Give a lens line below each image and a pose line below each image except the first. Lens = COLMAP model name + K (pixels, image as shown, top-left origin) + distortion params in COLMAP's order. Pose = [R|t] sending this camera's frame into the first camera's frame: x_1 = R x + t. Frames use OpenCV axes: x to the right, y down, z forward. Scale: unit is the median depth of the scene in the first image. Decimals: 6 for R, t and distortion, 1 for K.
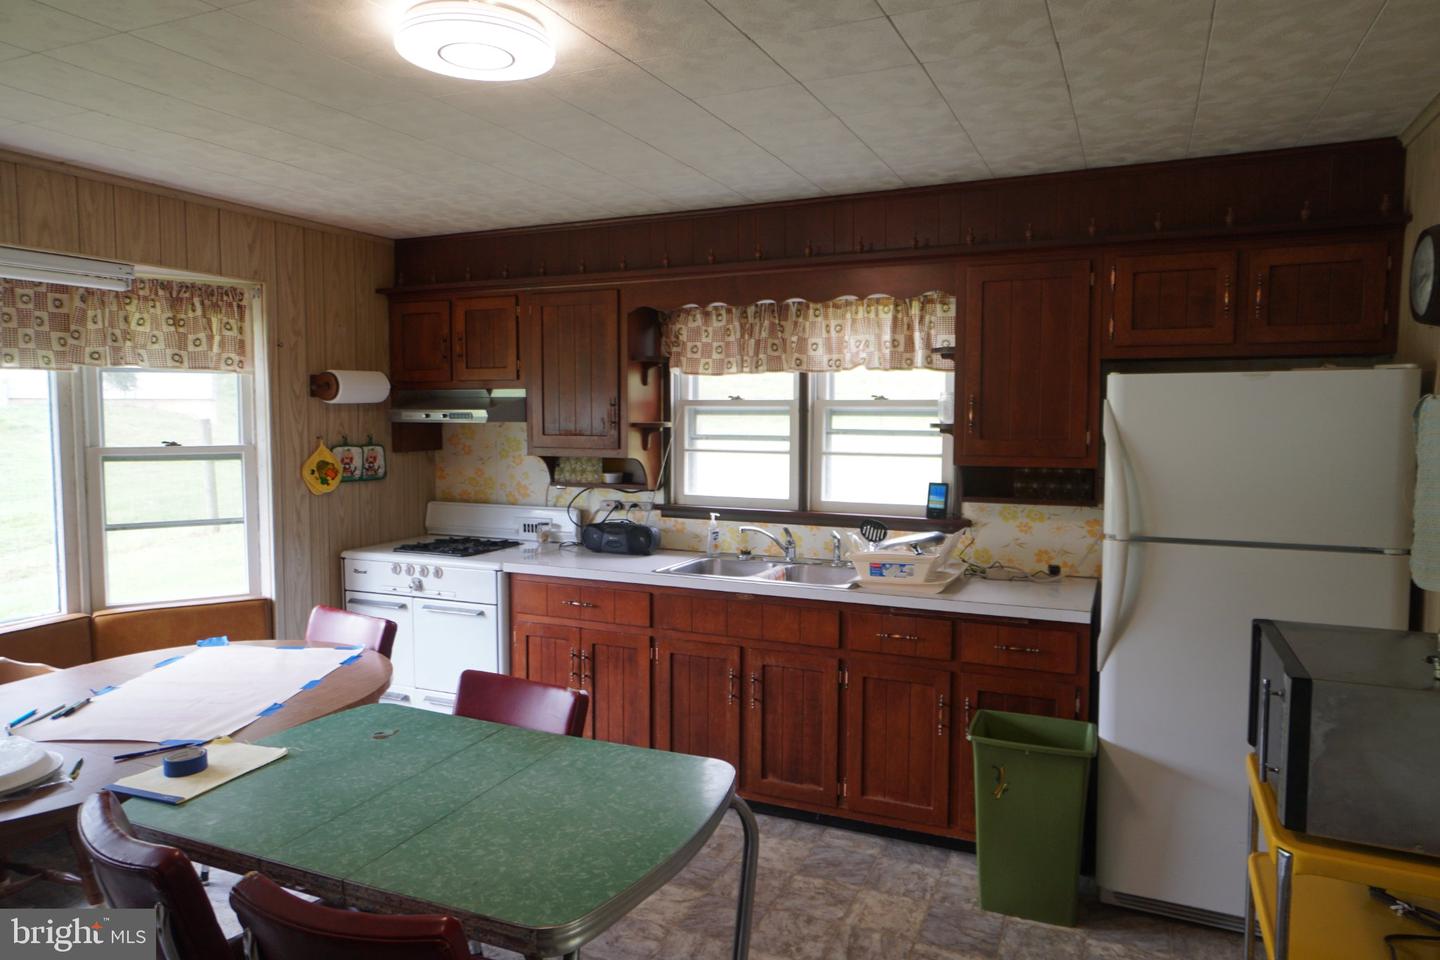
lens RADIAL K [[933.0, 0, 719.9], [0, 933.0, 468.8], [0, 0, 1]] dist [0.001214, 0.026068]
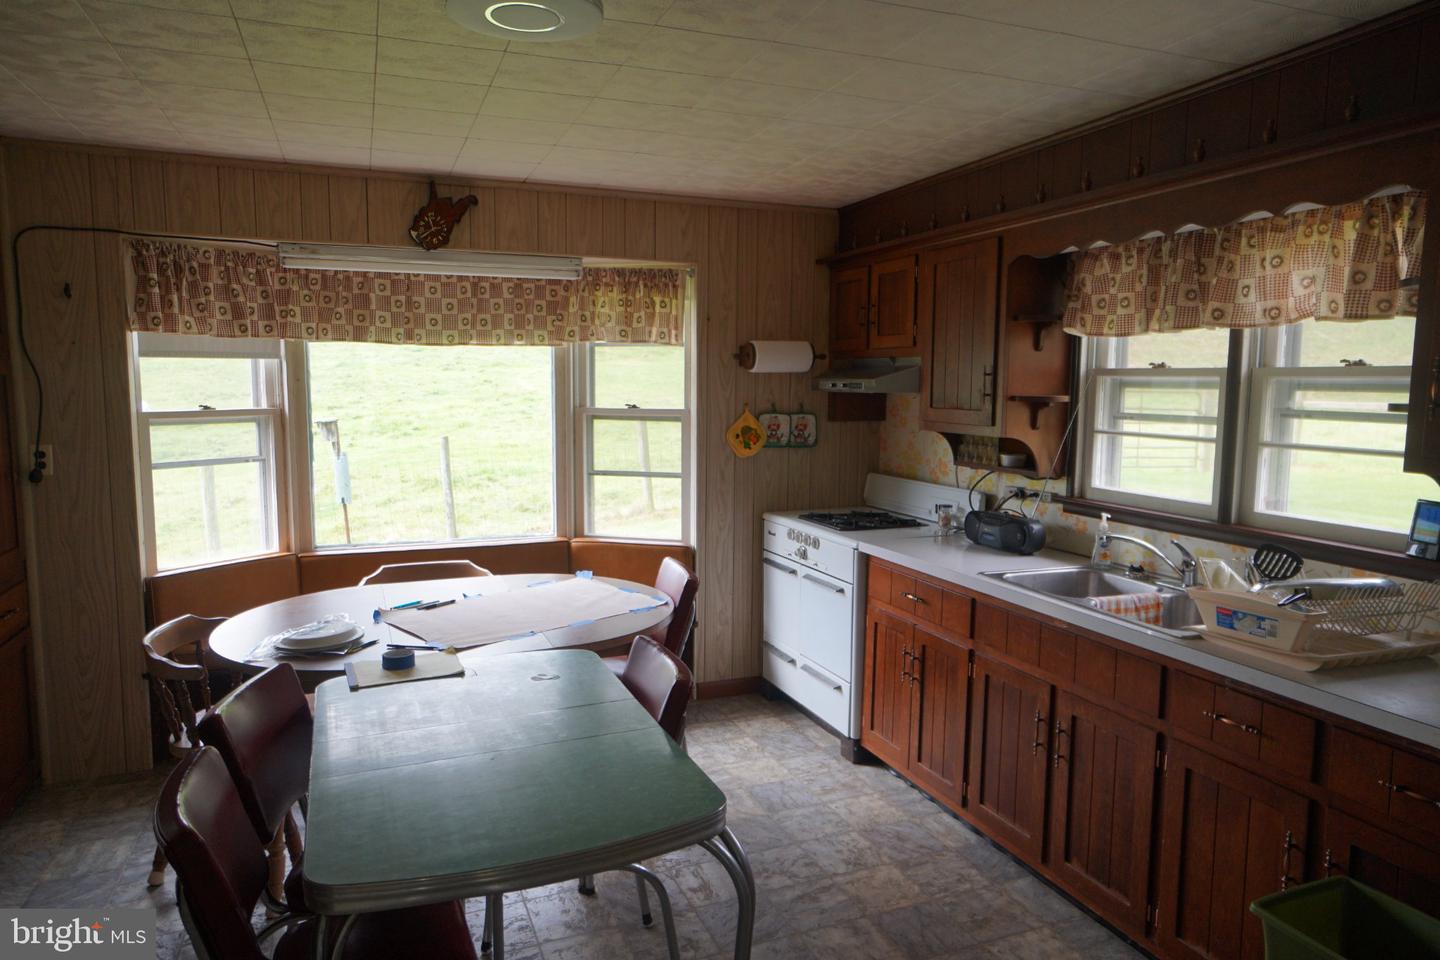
lens RADIAL K [[933.0, 0, 719.9], [0, 933.0, 468.8], [0, 0, 1]] dist [0.001214, 0.026068]
pose [[0.716271, 0.072611, -0.694035, 0.313357], [-0.052764, 0.997360, 0.049891, -0.012090], [0.695825, 0.000885, 0.718211, 0.220649]]
